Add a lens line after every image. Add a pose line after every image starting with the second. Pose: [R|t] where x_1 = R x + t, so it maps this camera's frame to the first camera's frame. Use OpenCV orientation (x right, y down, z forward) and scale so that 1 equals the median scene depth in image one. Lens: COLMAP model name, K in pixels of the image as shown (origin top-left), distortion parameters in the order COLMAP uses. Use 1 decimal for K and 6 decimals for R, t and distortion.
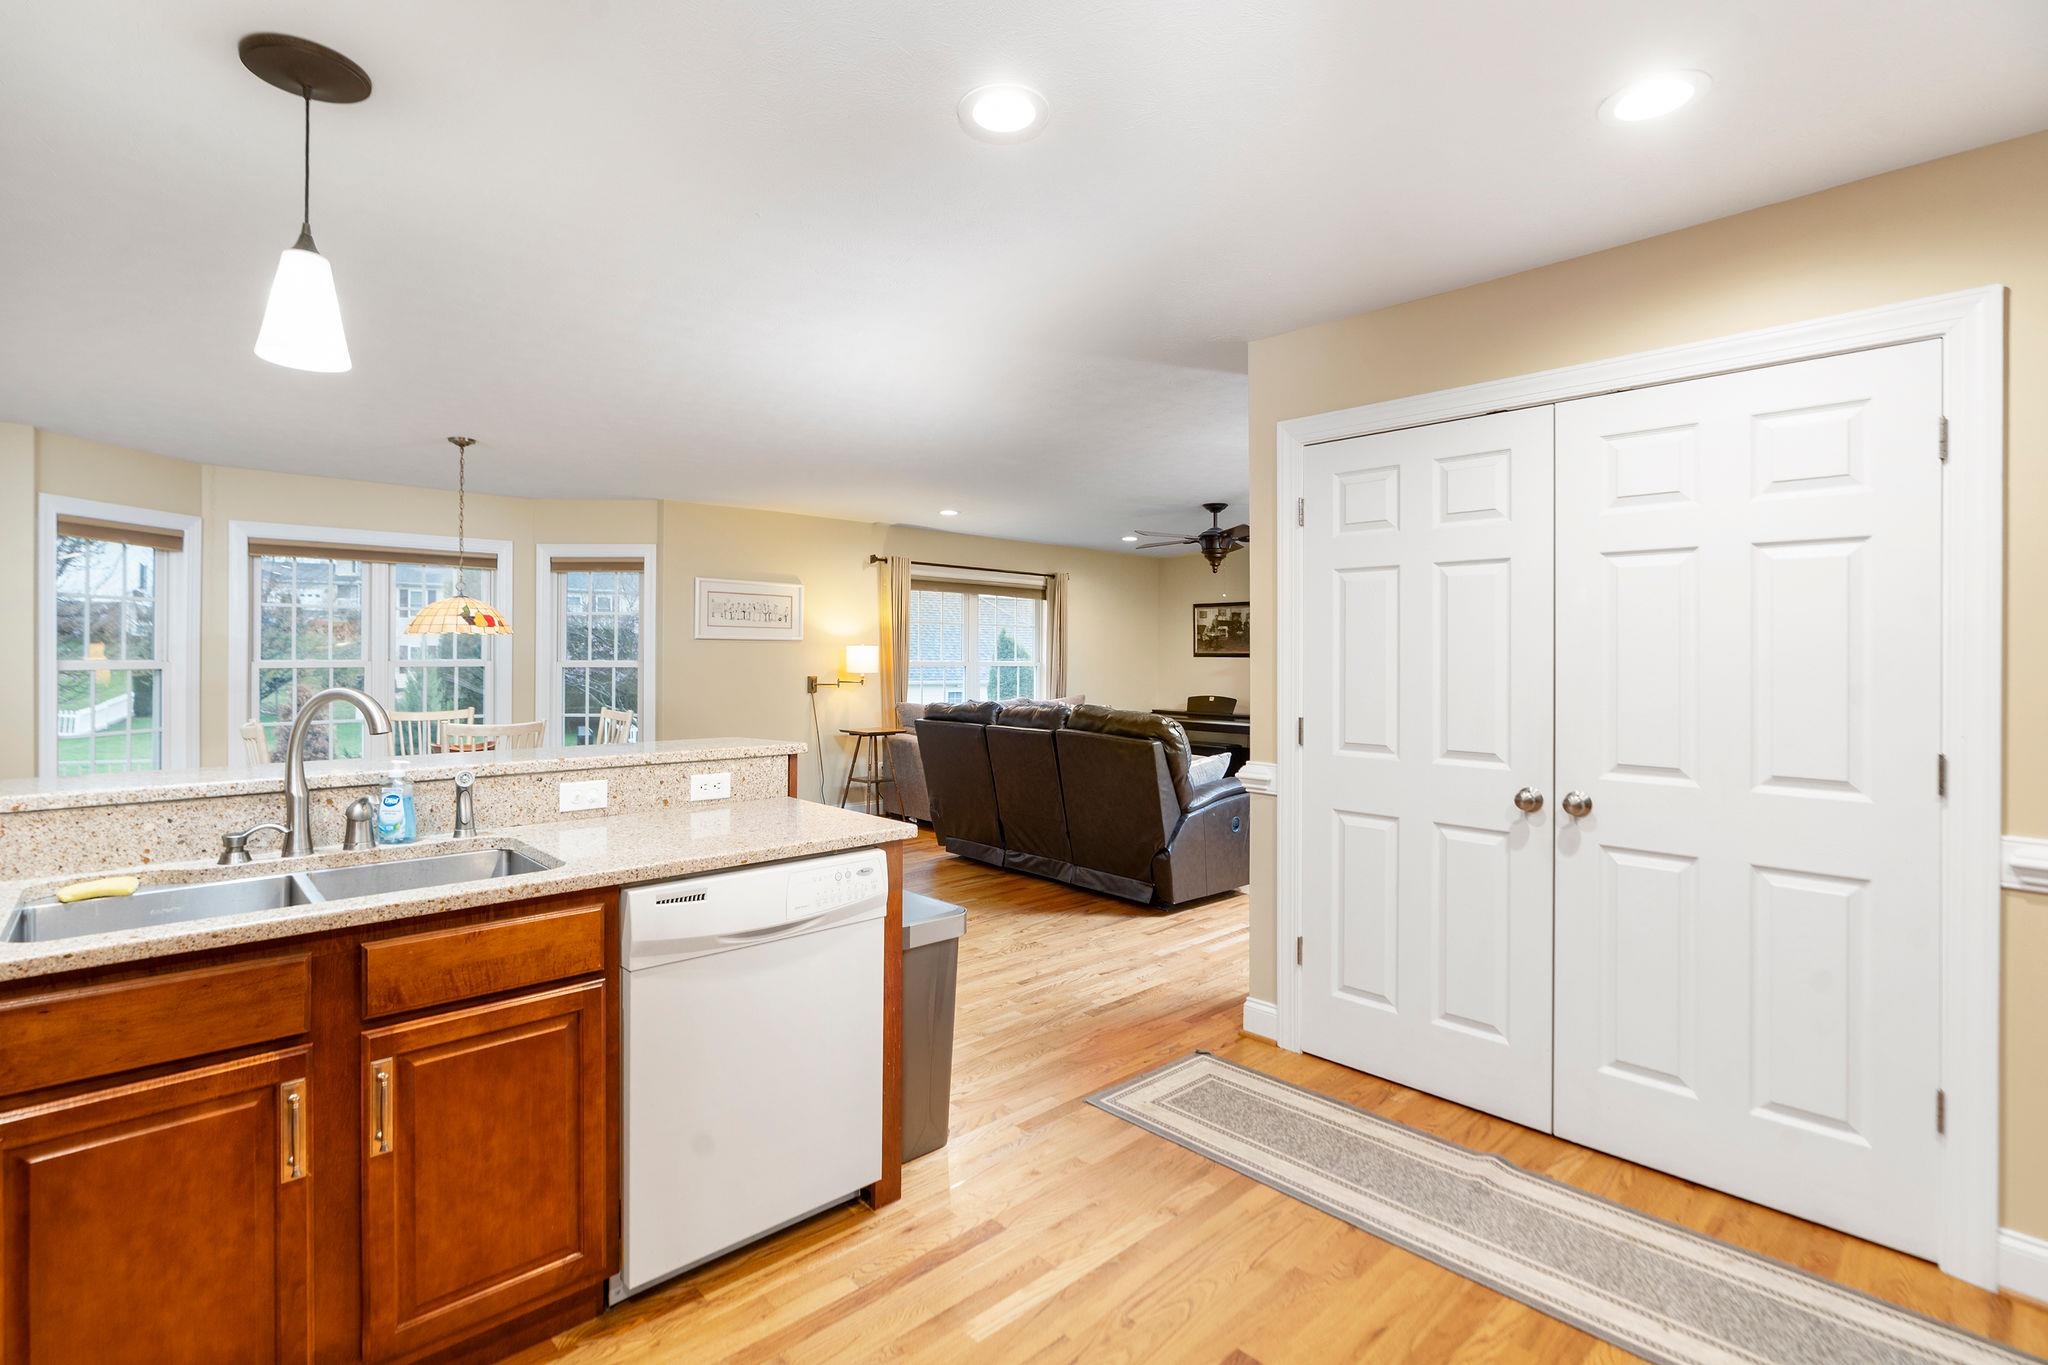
lens RADIAL K [[949.2, 0, 994.7], [0, 949.2, 647.2], [0, 0, 1]] dist [-0.004761, -0.002144]
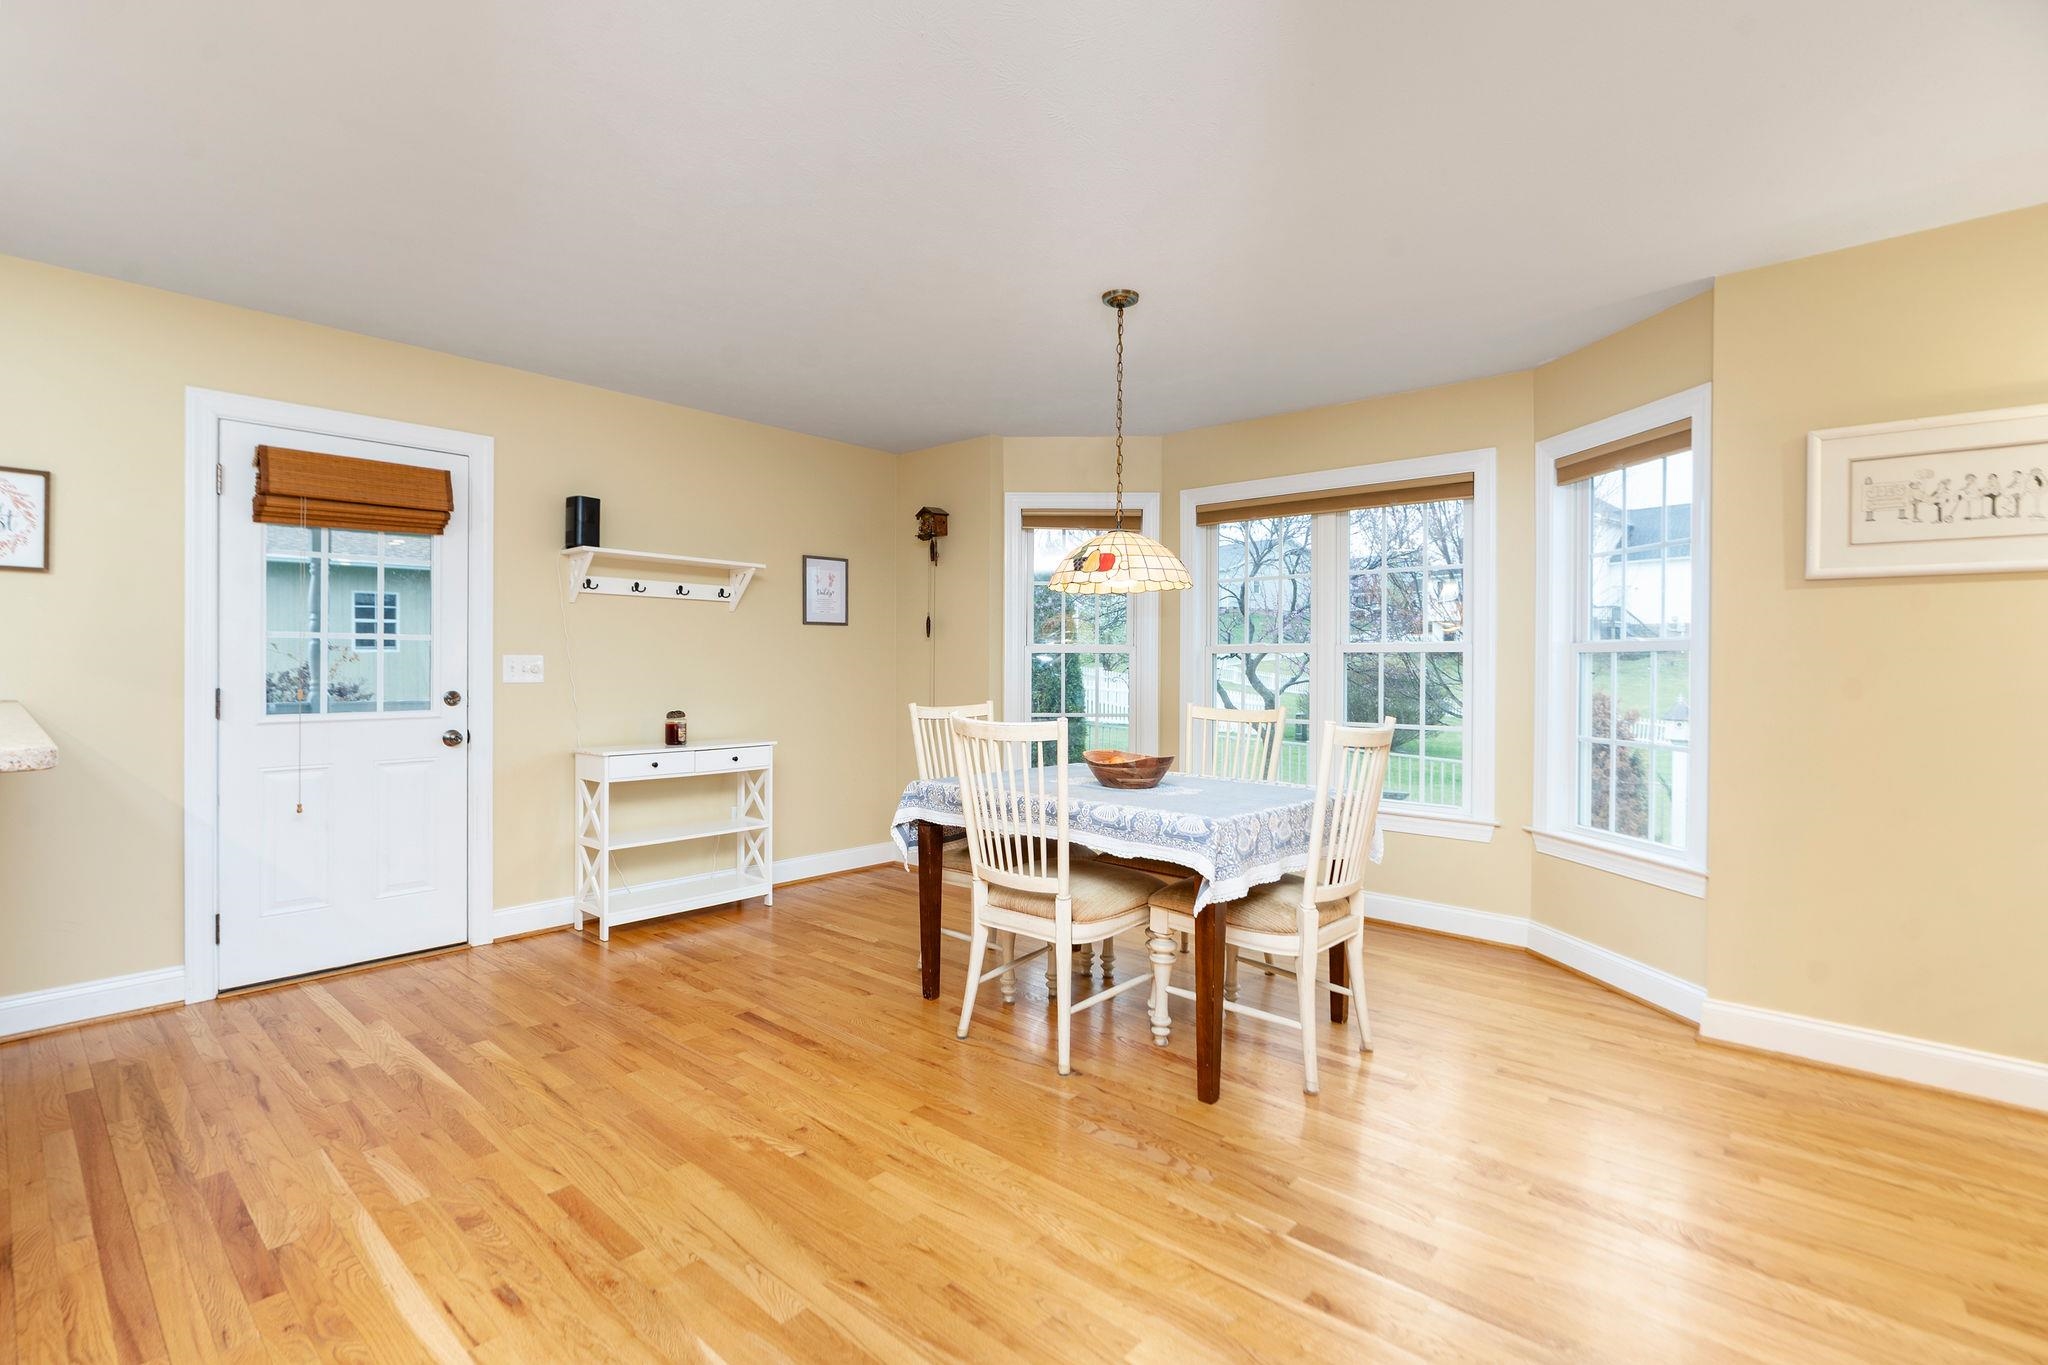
lens RADIAL K [[949.2, 0, 1011.4], [0, 949.2, 661.6], [0, 0, 1]] dist [-0.004761, -0.002144]
pose [[0.112002, -0.007332, -0.993681, 0.062439], [0.006436, 0.999957, -0.006653, 0.028613], [0.993687, -0.005650, 0.112044, 0.596895]]
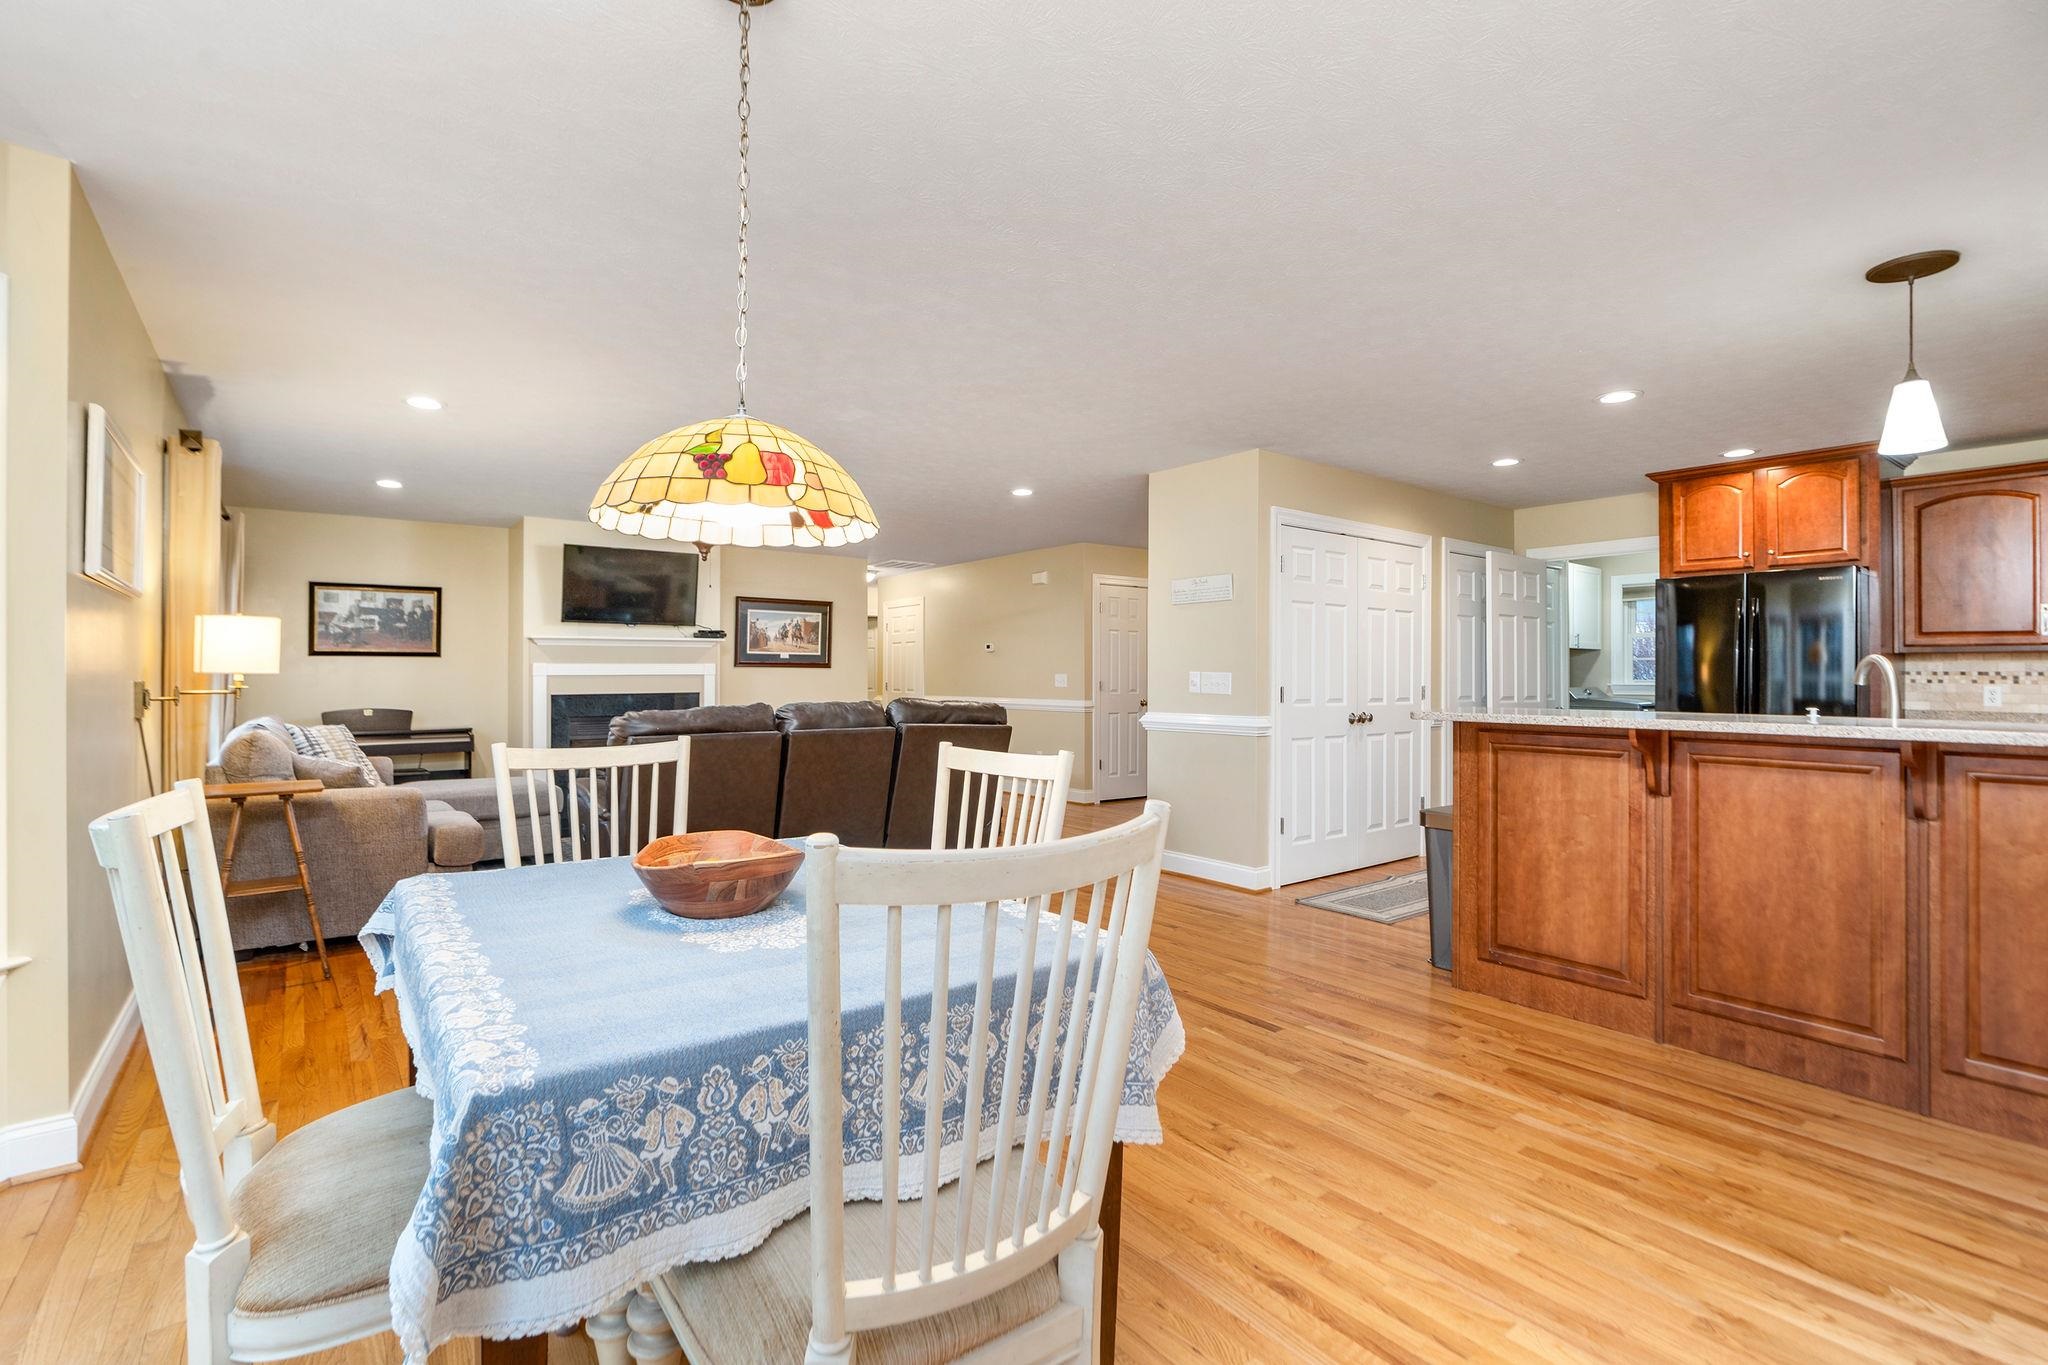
lens RADIAL K [[947.5, 0, 1023.9], [0, 947.5, 666.8], [0, 0, 1]] dist [-0.000598, -0.000015]
pose [[0.088505, -0.009198, 0.996033, -0.641170], [-0.009775, 0.999901, 0.010102, 0.008362], [-0.996028, -0.010631, 0.088407, 0.576314]]
